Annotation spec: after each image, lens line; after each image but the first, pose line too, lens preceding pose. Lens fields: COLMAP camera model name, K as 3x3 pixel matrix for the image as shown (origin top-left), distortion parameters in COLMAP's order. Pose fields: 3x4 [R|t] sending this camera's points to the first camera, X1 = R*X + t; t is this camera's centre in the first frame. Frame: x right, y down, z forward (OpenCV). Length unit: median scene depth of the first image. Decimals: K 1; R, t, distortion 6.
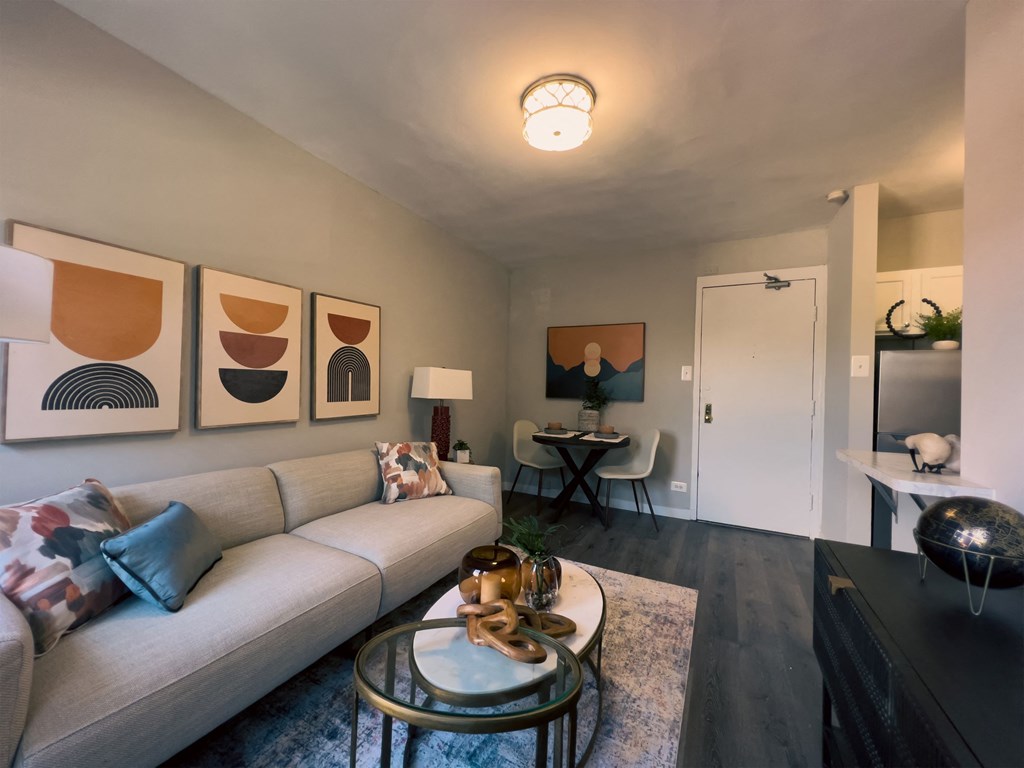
lens RADIAL K [[408.7, 0, 507.6], [0, 408.7, 388.6], [0, 0, 1]] dist [-0.004421, 0.001121]
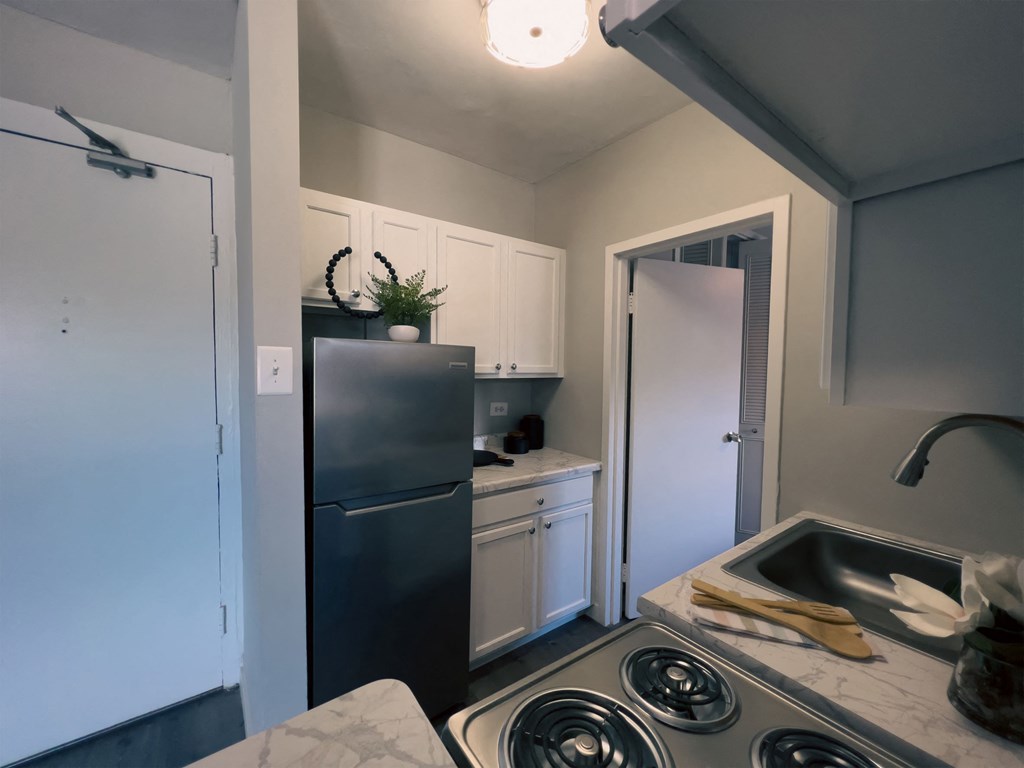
lens RADIAL K [[408.7, 0, 513.3], [0, 408.7, 384.6], [0, 0, 1]] dist [-0.004421, 0.001121]
pose [[0.437473, -0.066798, 0.896747, 0.546926], [-0.001860, 0.997168, 0.075185, -0.070038], [-0.899230, -0.034560, 0.436110, 0.539299]]
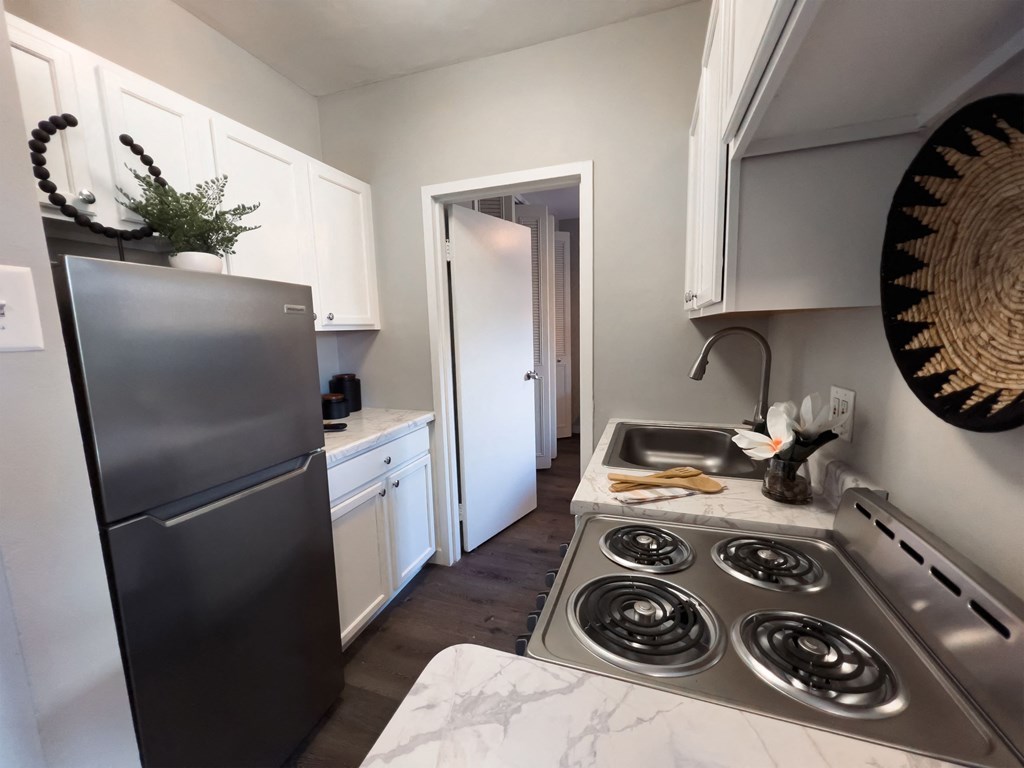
lens RADIAL K [[408.7, 0, 508.3], [0, 408.7, 385.7], [0, 0, 1]] dist [-0.004421, 0.001121]
pose [[-0.148862, -0.163912, 0.975179, 0.538464], [0.019003, 0.985510, 0.168549, -0.042239], [-0.988675, 0.043621, -0.143590, 0.690226]]
